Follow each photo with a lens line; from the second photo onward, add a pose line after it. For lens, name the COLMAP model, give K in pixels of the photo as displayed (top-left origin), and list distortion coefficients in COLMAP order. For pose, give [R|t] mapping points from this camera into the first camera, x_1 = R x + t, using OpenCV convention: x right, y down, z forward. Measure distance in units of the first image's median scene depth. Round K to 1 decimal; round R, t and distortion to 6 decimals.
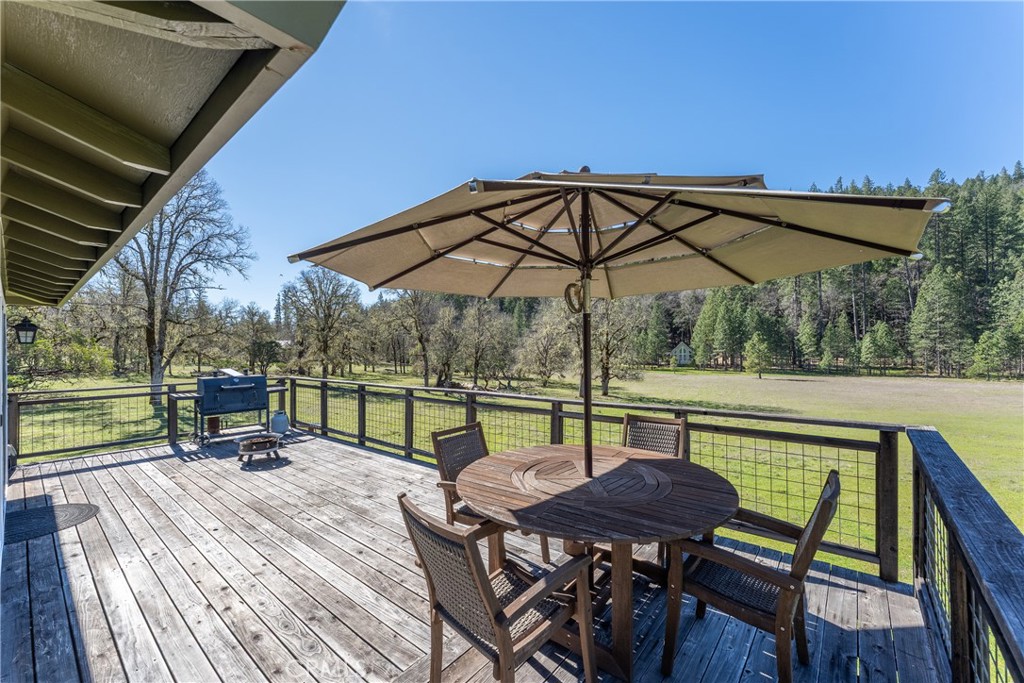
lens RADIAL K [[412.4, 0, 512.0], [0, 412.4, 341.5], [0, 0, 1]] dist [-0.001611, -0.000456]
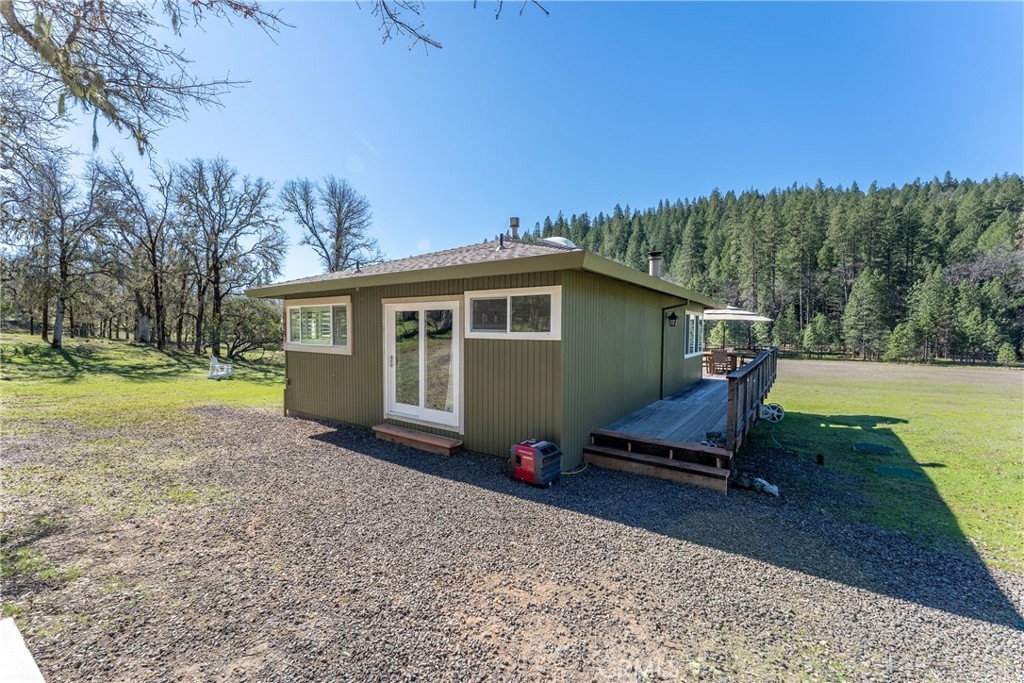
lens RADIAL K [[412.4, 0, 512.0], [0, 412.4, 341.5], [0, 0, 1]] dist [-0.001611, -0.000456]
pose [[0.996734, 0.016306, 0.079095, -0.100174], [-0.019651, 0.998937, 0.041706, -0.001257], [-0.078331, -0.043124, 0.995994, -0.139901]]
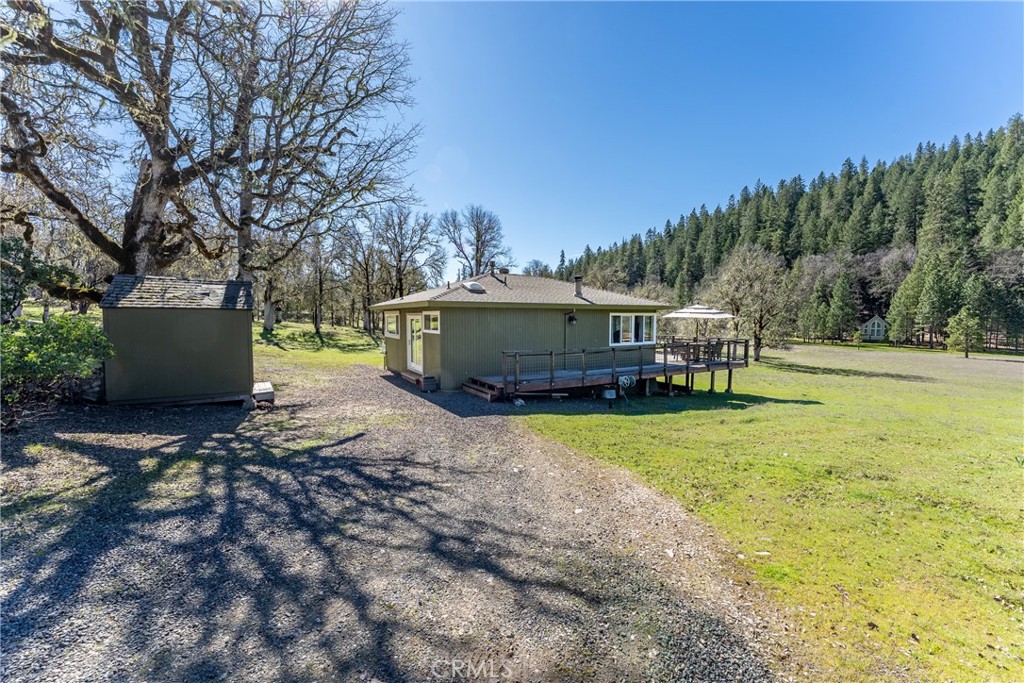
lens RADIAL K [[420.4, 0, 512.0], [0, 420.4, 341.5], [0, 0, 1]] dist [-0.001327, -0.000202]
pose [[0.935879, 0.034323, -0.350647, -0.008390], [-0.007954, 0.997048, 0.076368, -0.008177], [0.352233, -0.068682, 0.933389, -0.211329]]
